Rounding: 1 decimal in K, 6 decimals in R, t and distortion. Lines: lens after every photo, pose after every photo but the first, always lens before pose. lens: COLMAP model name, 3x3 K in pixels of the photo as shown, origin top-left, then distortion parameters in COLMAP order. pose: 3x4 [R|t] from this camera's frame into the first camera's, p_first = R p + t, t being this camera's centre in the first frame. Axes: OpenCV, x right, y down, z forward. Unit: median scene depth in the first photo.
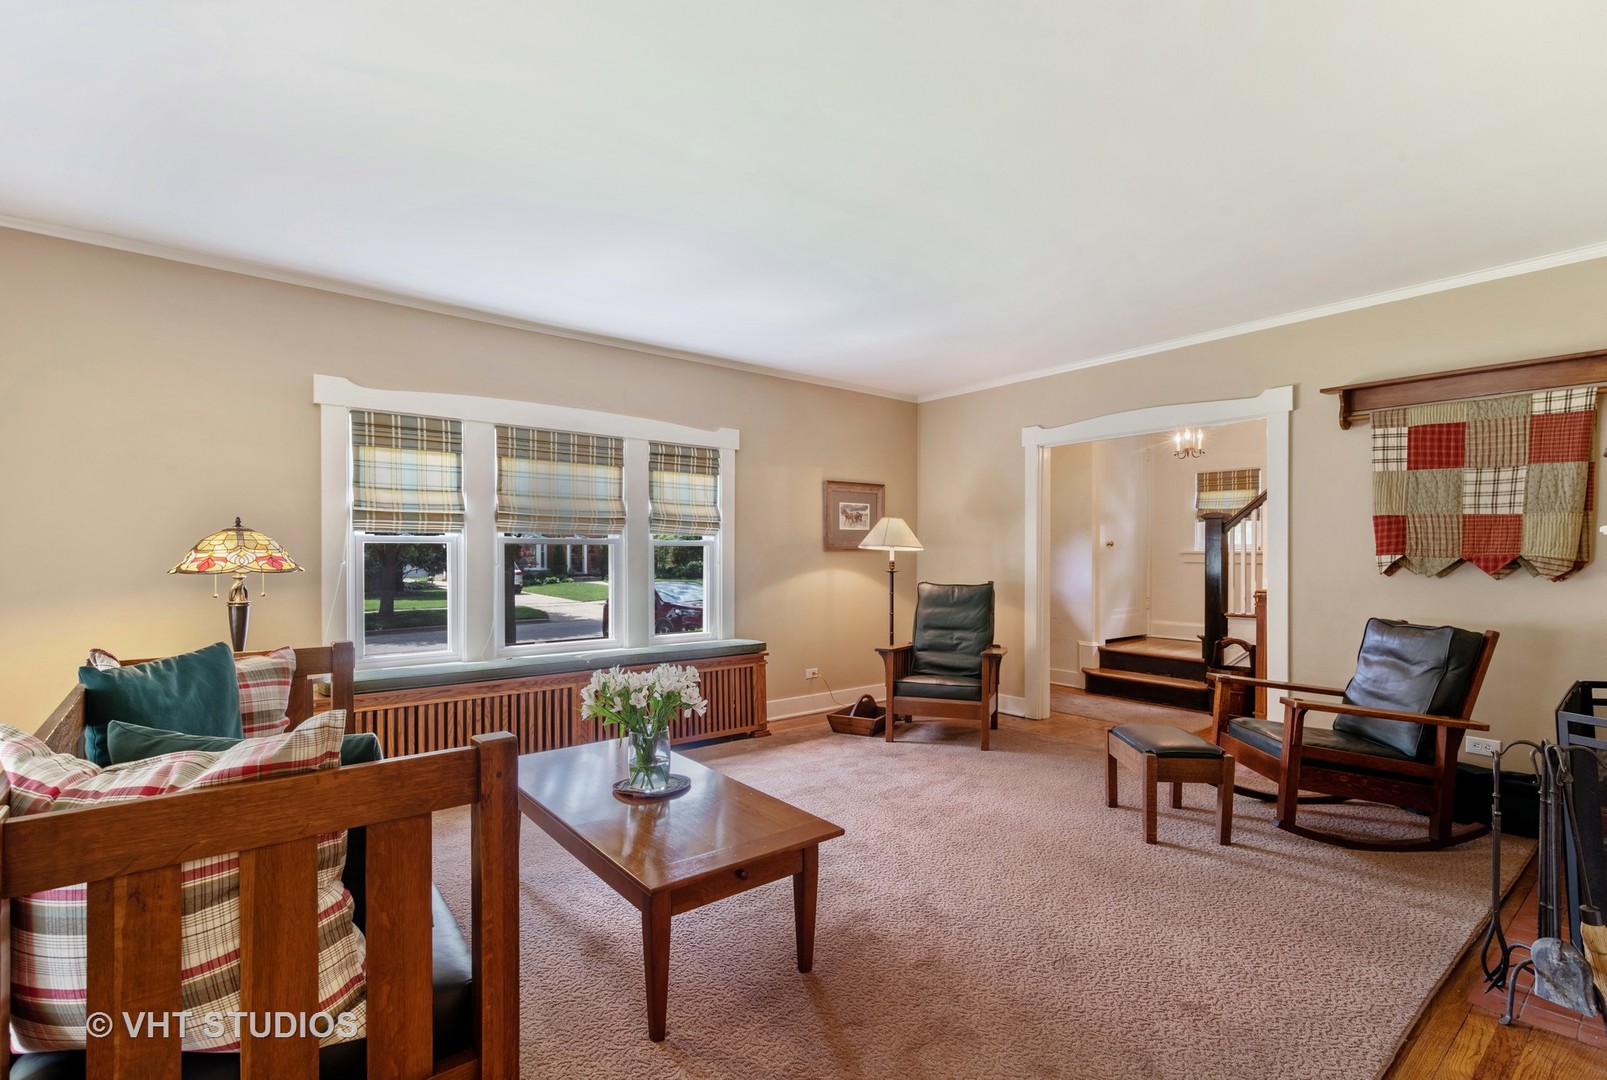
lens RADIAL K [[736.7, 0, 803.5], [0, 736.7, 550.9], [0, 0, 1]] dist [0.000529, 0.000026]
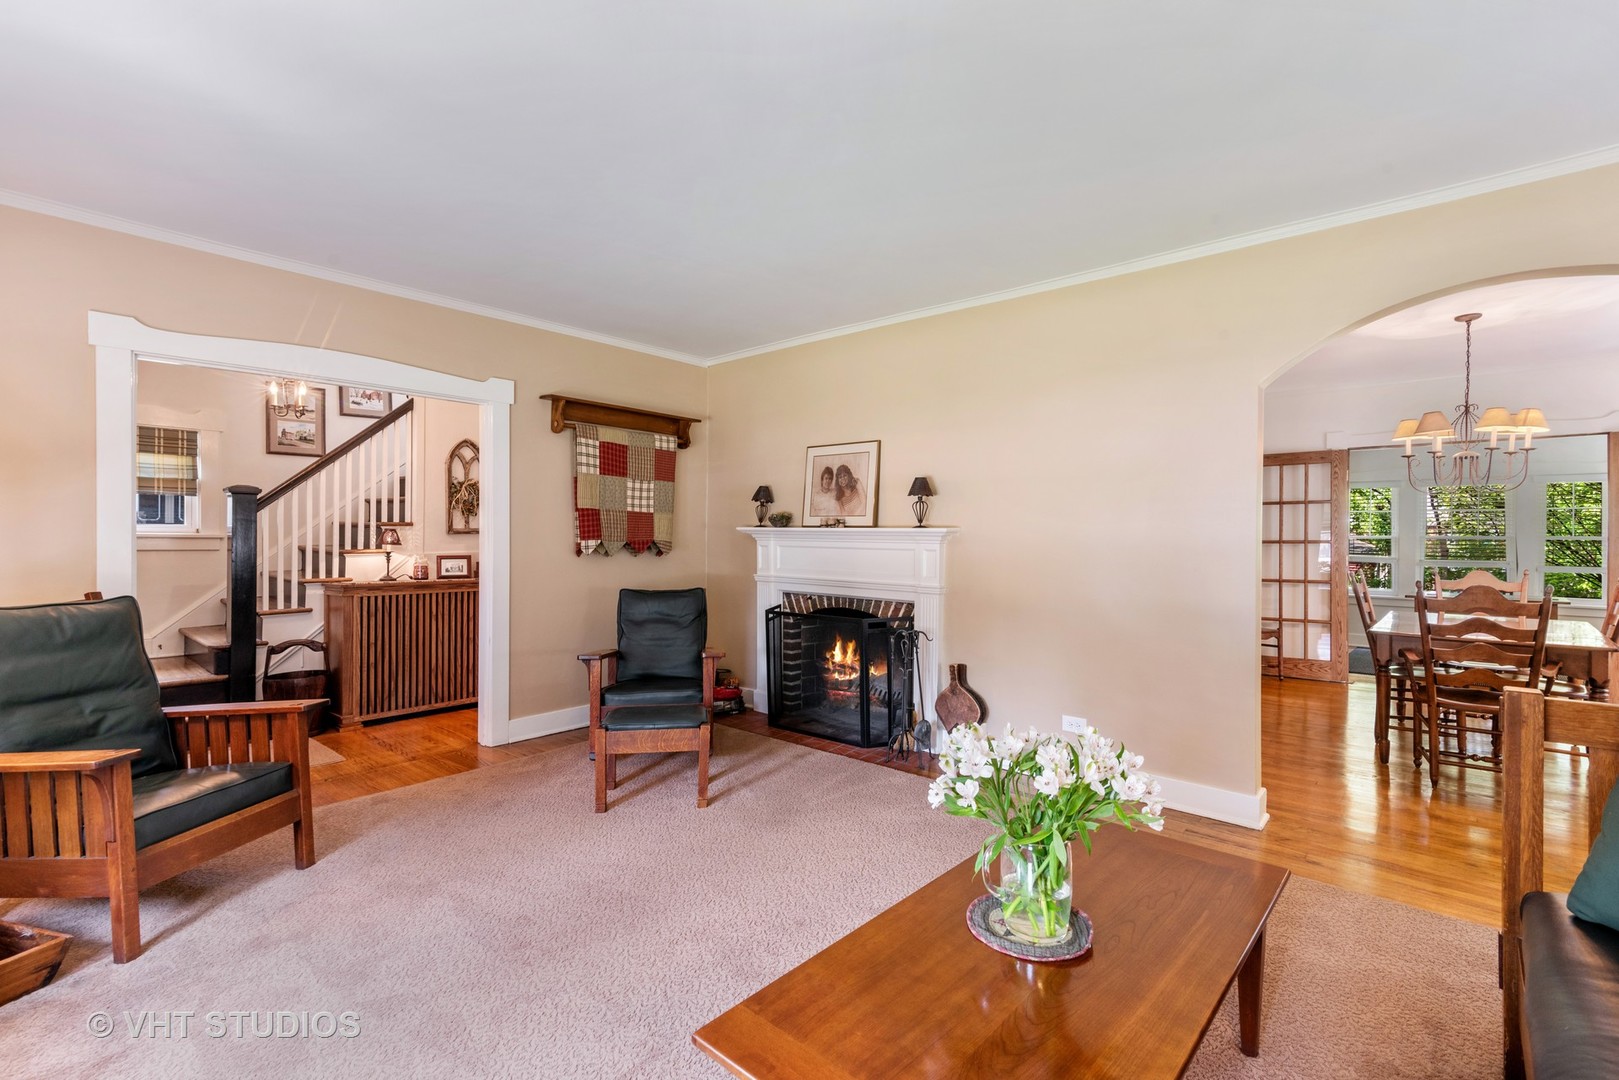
lens RADIAL K [[729.5, 0, 809.5], [0, 729.5, 540.0], [0, 0, 1]] dist [0.000680, -0.000006]
pose [[-0.175601, -0.004013, 0.984453, -0.538307], [-0.003923, 0.999987, 0.003377, -0.000247], [-0.984454, -0.003269, -0.175615, 0.911294]]
